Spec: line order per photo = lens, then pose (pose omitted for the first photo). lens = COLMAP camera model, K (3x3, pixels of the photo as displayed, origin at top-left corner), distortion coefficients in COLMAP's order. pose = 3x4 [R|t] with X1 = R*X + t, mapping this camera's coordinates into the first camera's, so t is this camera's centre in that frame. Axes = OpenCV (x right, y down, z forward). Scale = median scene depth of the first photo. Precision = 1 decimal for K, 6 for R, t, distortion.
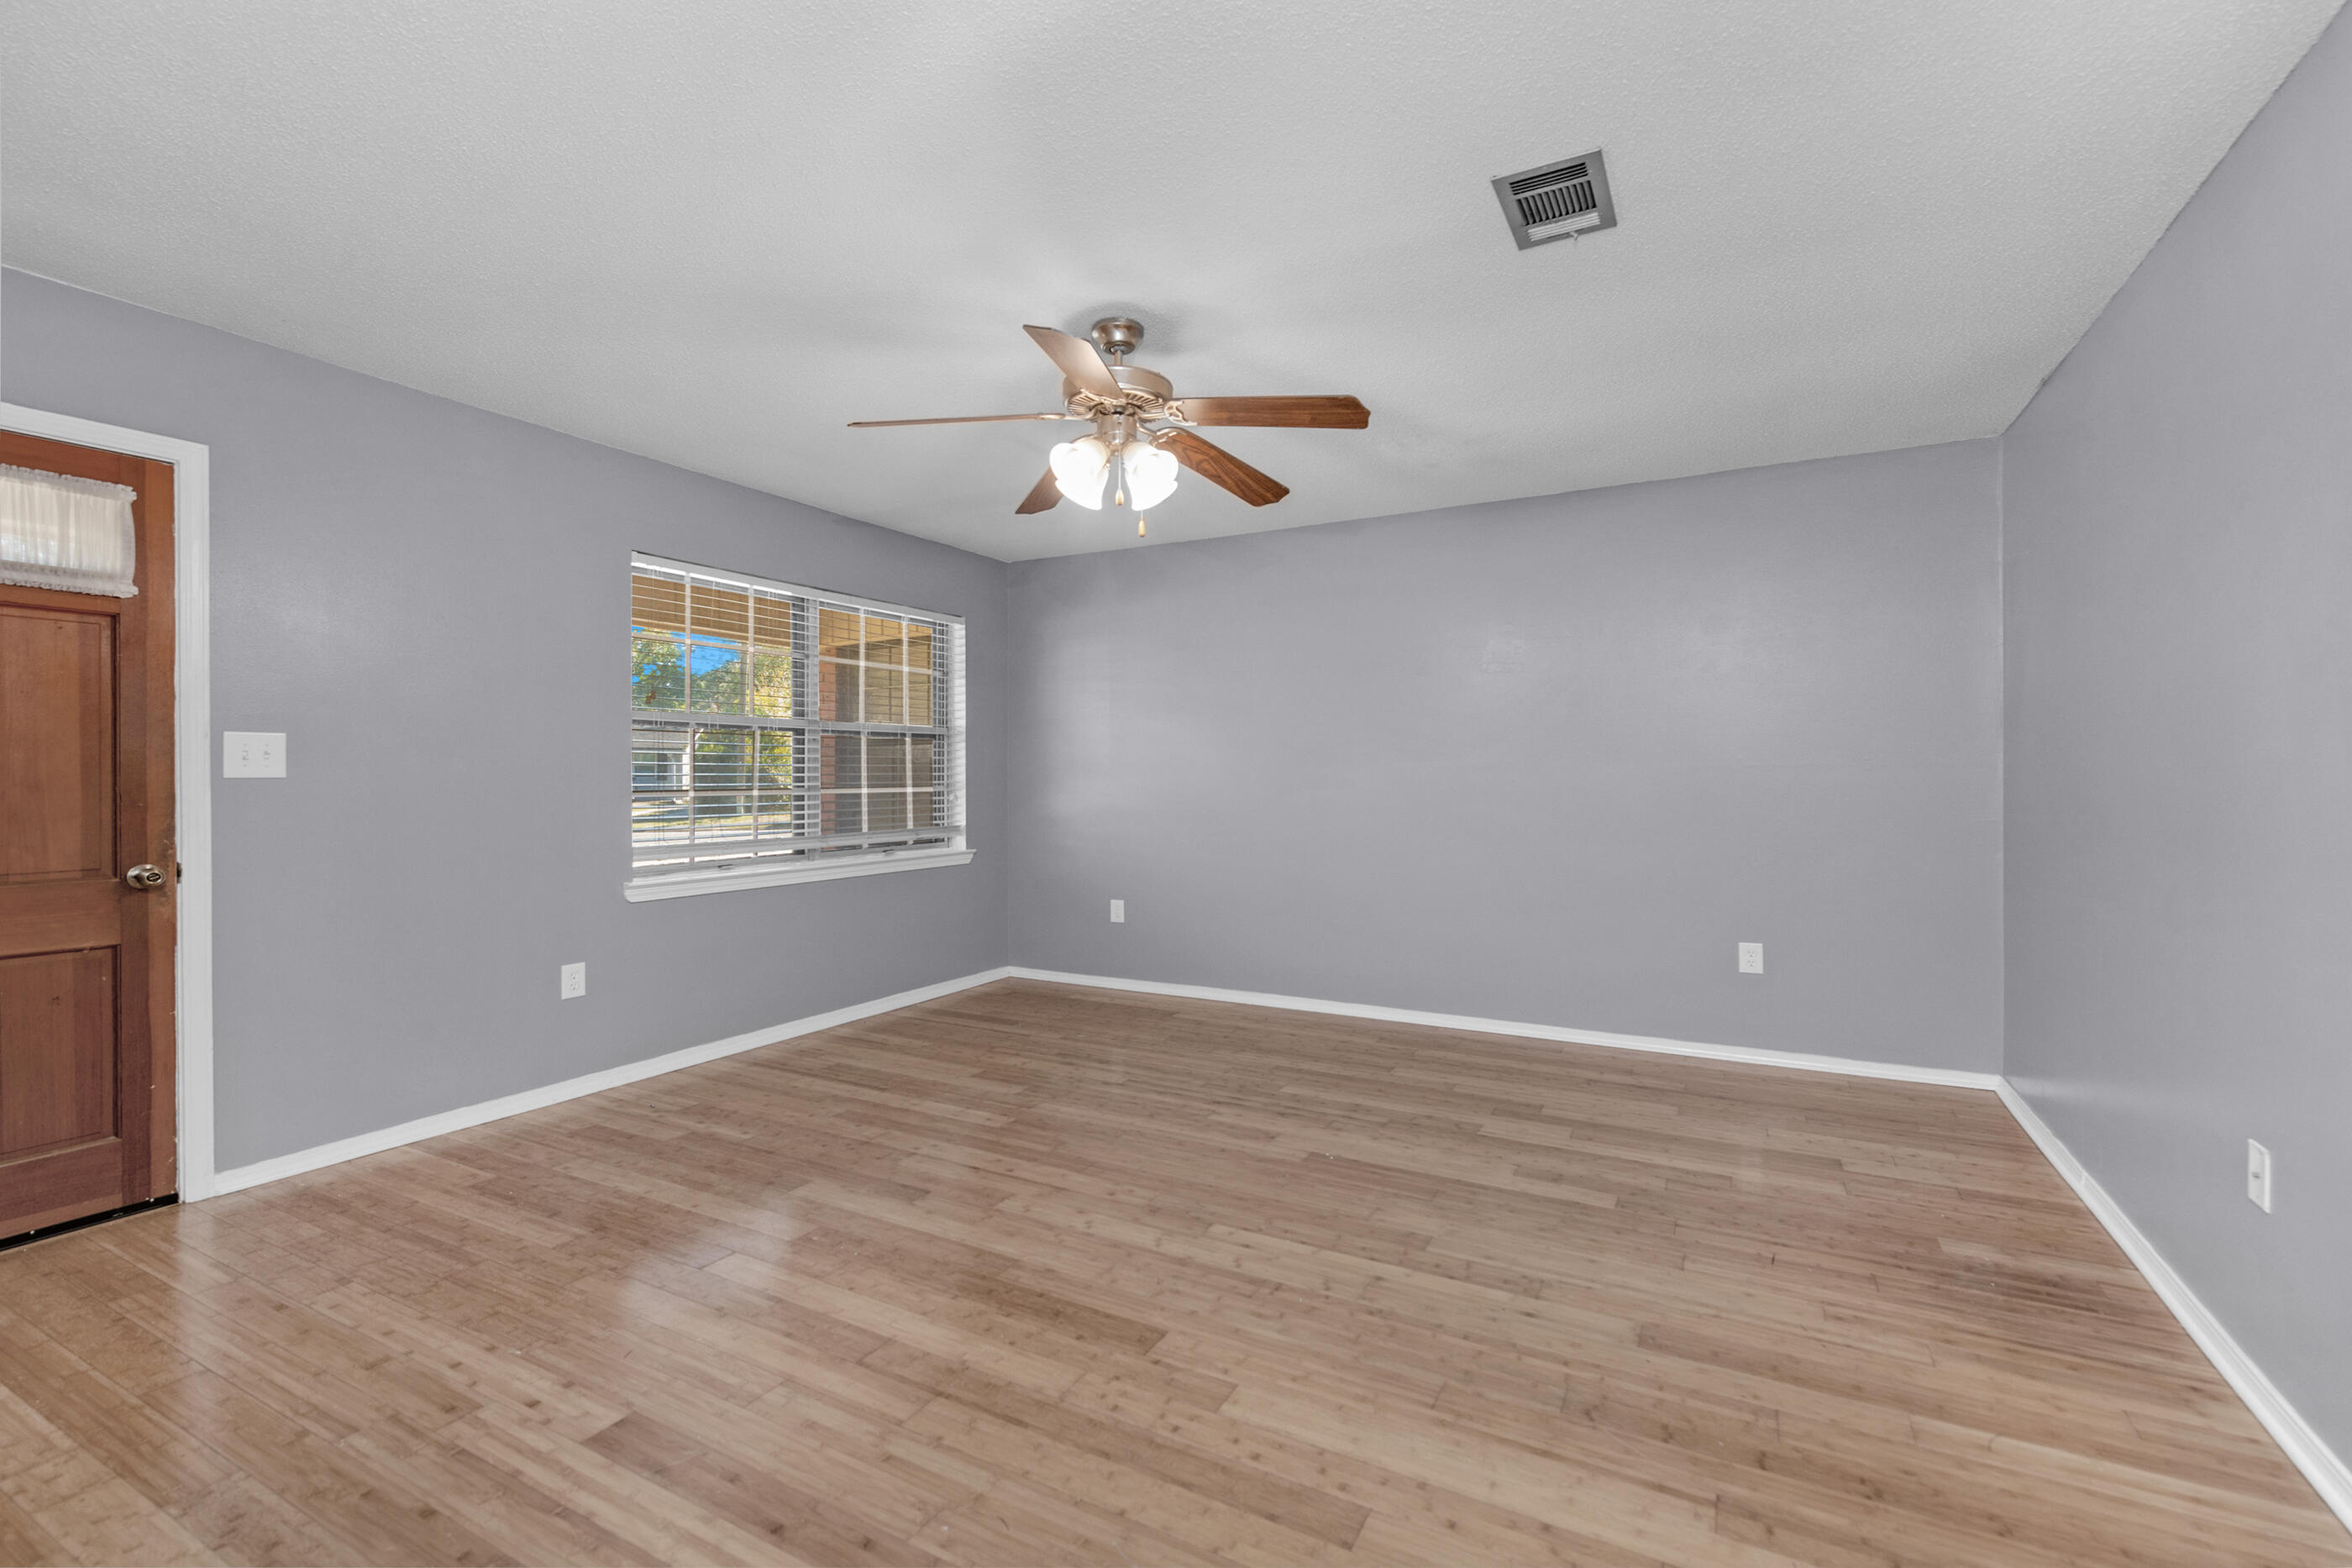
lens RADIAL K [[990.1, 0, 1175.1], [0, 990.1, 762.1], [0, 0, 1]] dist [0.001168, -0.000740]
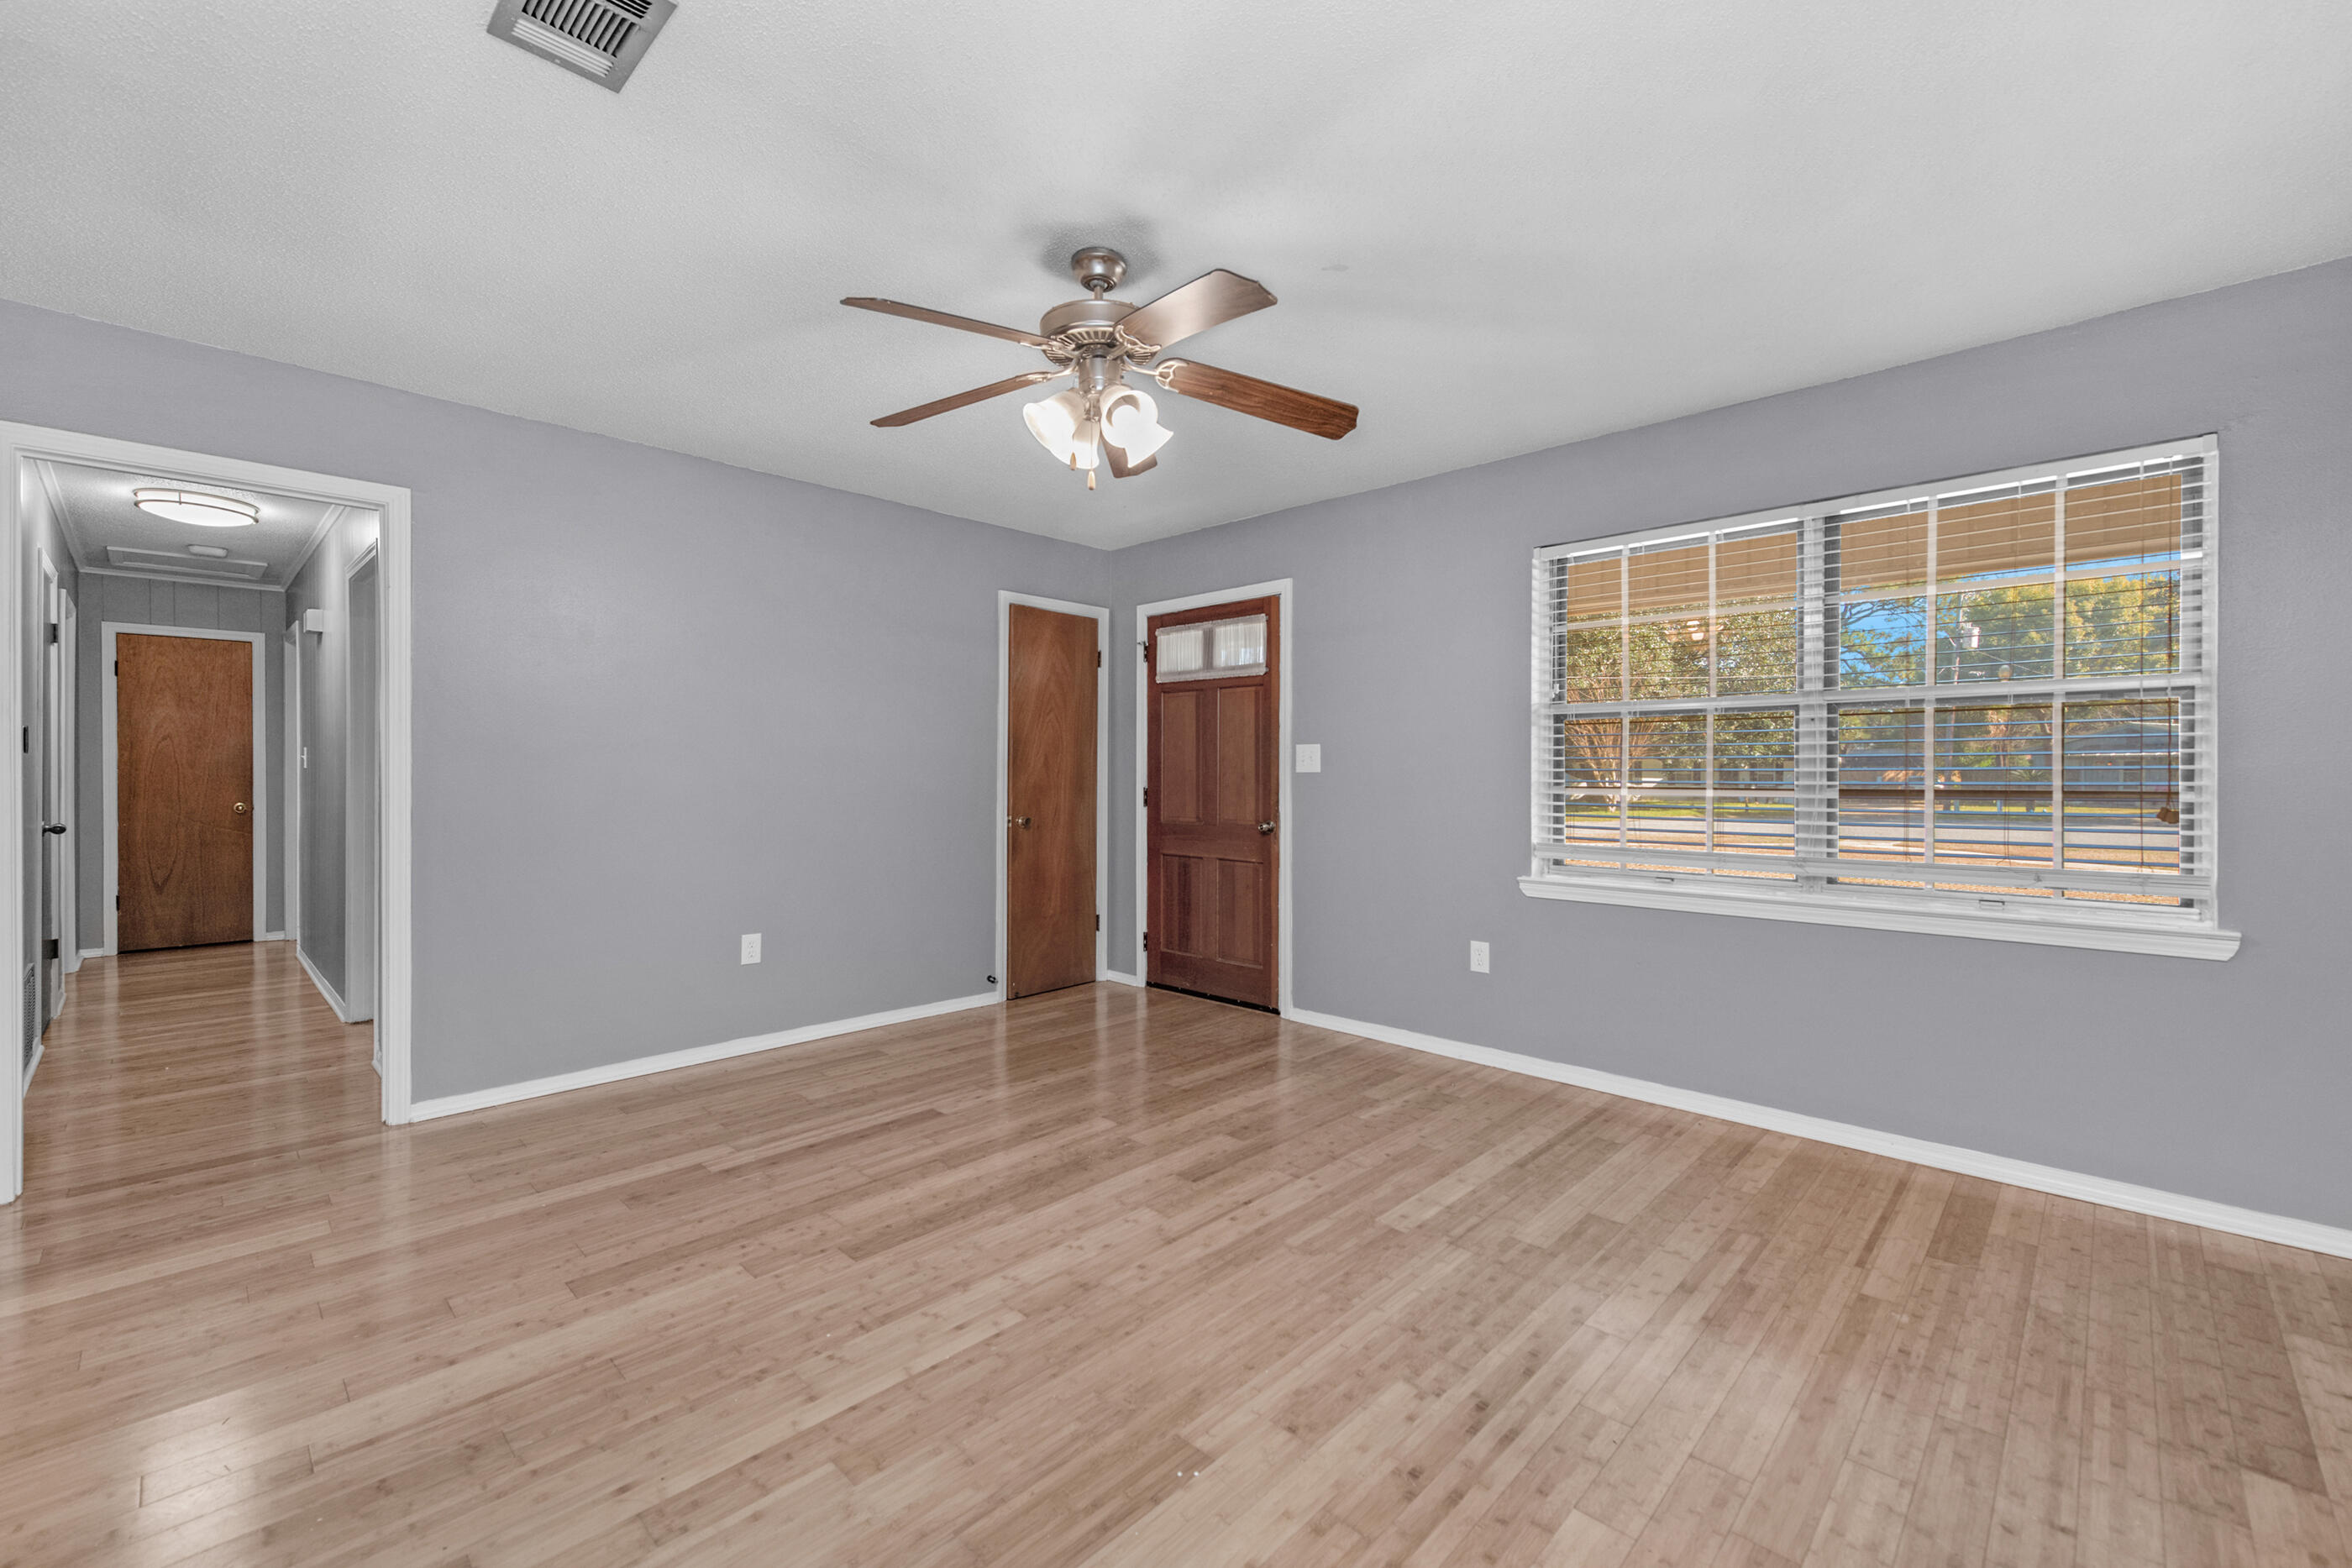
lens RADIAL K [[979.3, 0, 1227.5], [0, 979.3, 786.6], [0, 0, 1]] dist [0.002202, -0.001019]
pose [[-0.230933, 0.015267, -0.972850, 0.752462], [0.009425, 0.999865, 0.013454, -0.011636], [0.972924, -0.006062, -0.231046, 1.241469]]
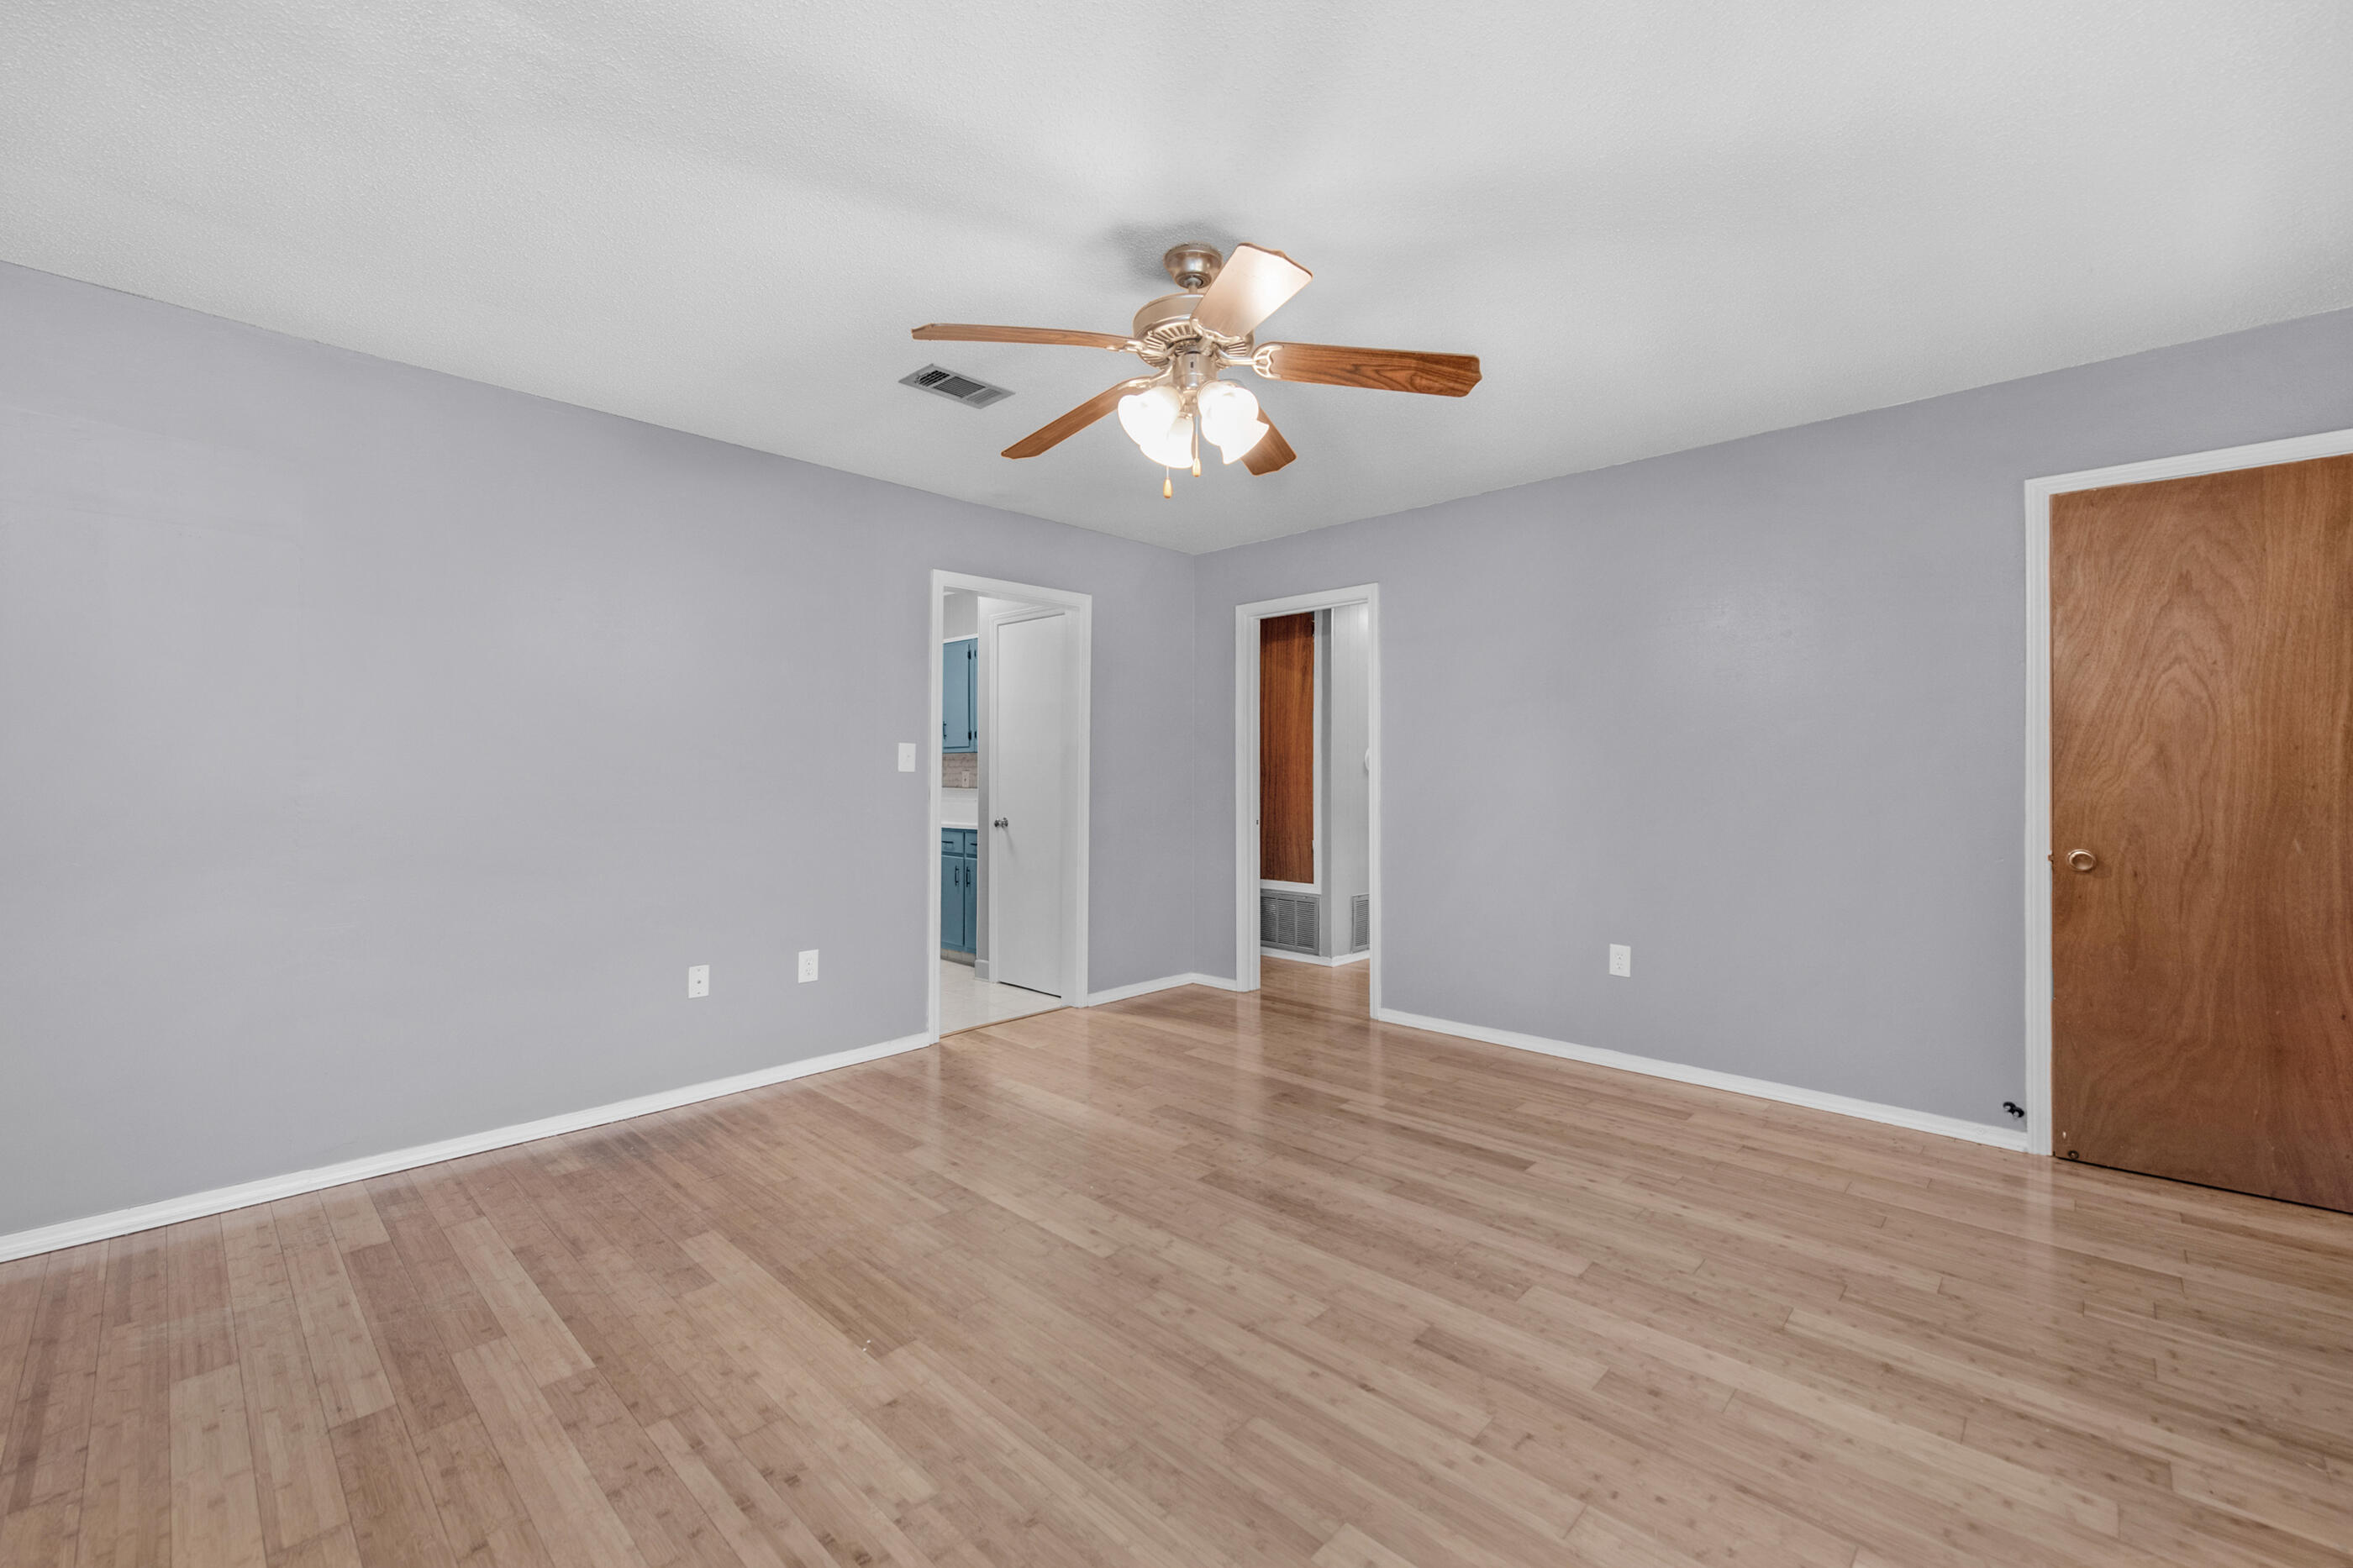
lens RADIAL K [[990.5, 0, 1175.6], [0, 990.5, 762.1], [0, 0, 1]] dist [0.001168, -0.000740]
pose [[-0.962651, 0.004119, 0.270713, -0.270198], [-0.002485, 0.999708, -0.024046, -0.004474], [-0.270733, -0.023821, -0.962360, 1.753669]]
